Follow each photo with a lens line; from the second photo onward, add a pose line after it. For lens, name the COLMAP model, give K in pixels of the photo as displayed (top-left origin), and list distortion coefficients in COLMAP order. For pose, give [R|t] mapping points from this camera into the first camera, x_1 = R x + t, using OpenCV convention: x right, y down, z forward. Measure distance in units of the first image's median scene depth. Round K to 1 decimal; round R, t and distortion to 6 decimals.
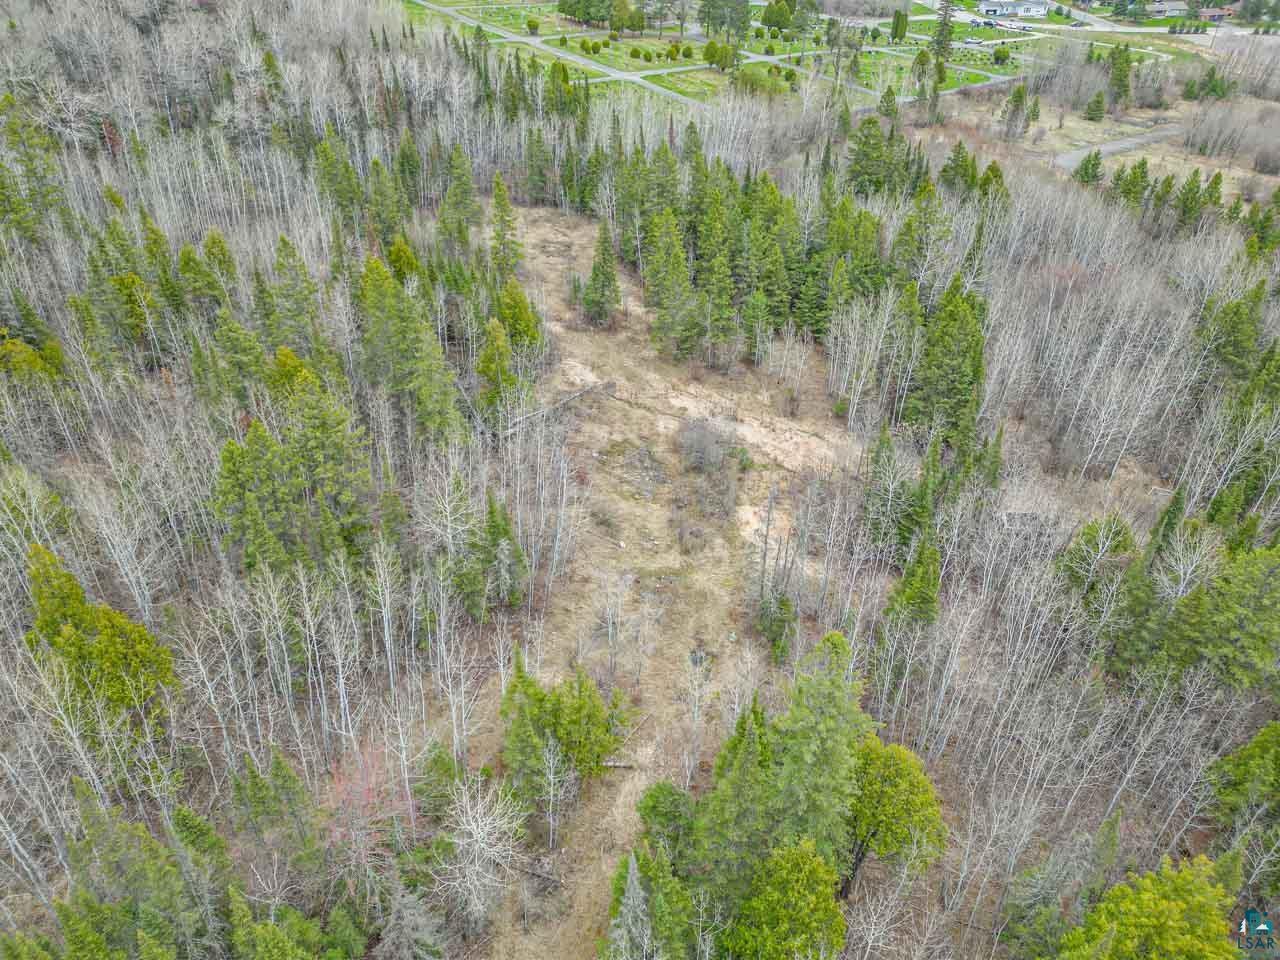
lens RADIAL K [[883.0, 0, 640.0], [0, 883.0, 480.0], [0, 0, 1]] dist [0.092492, -0.080372]
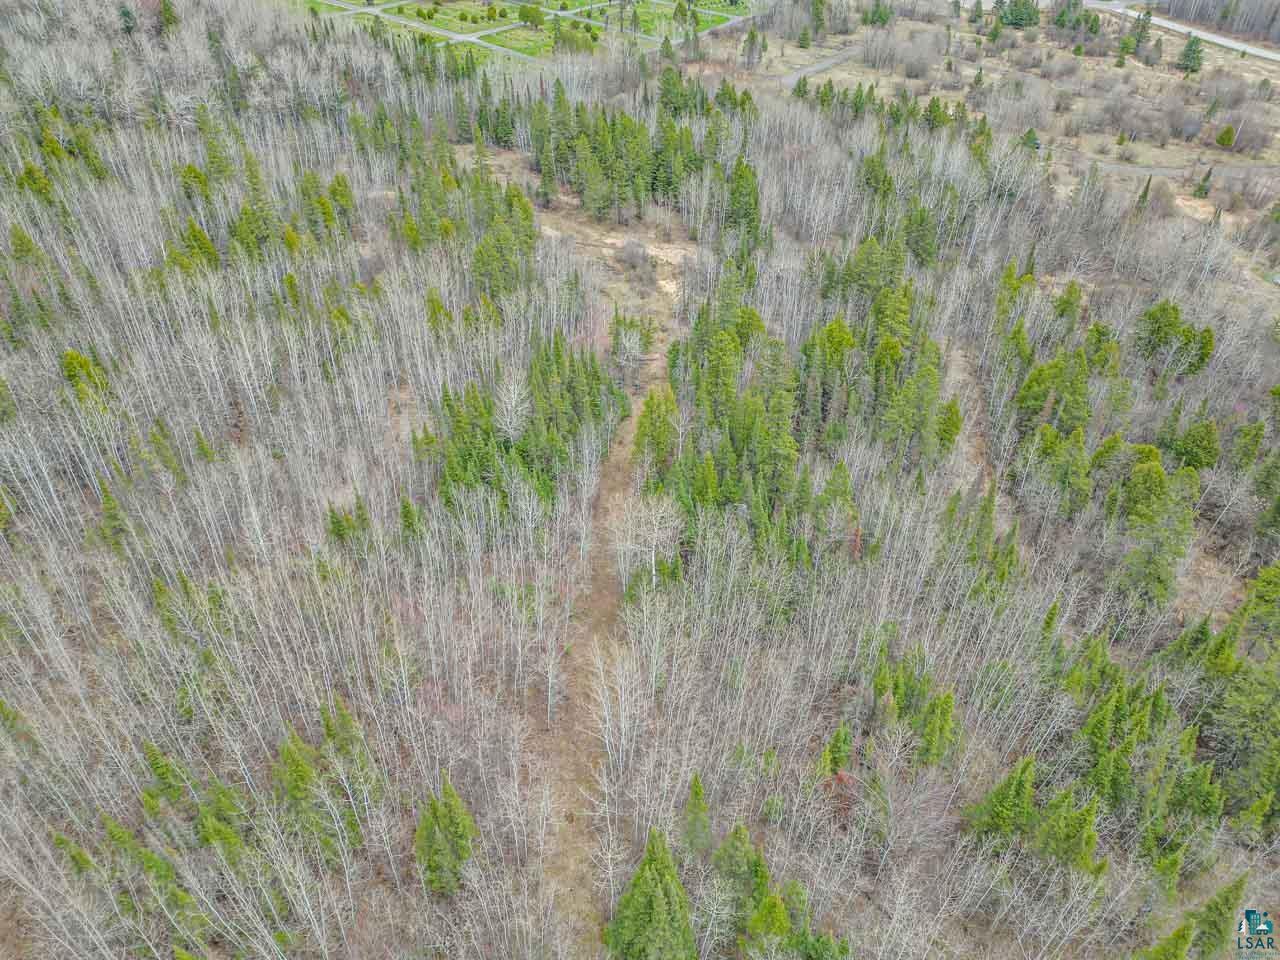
lens RADIAL K [[883.0, 0, 640.0], [0, 883.0, 480.0], [0, 0, 1]] dist [0.092492, -0.080372]
pose [[0.963663, -0.175147, 0.201688, -0.239839], [0.160639, 0.983232, 0.086309, 0.170156], [-0.213422, -0.050774, 0.975640, -0.573738]]
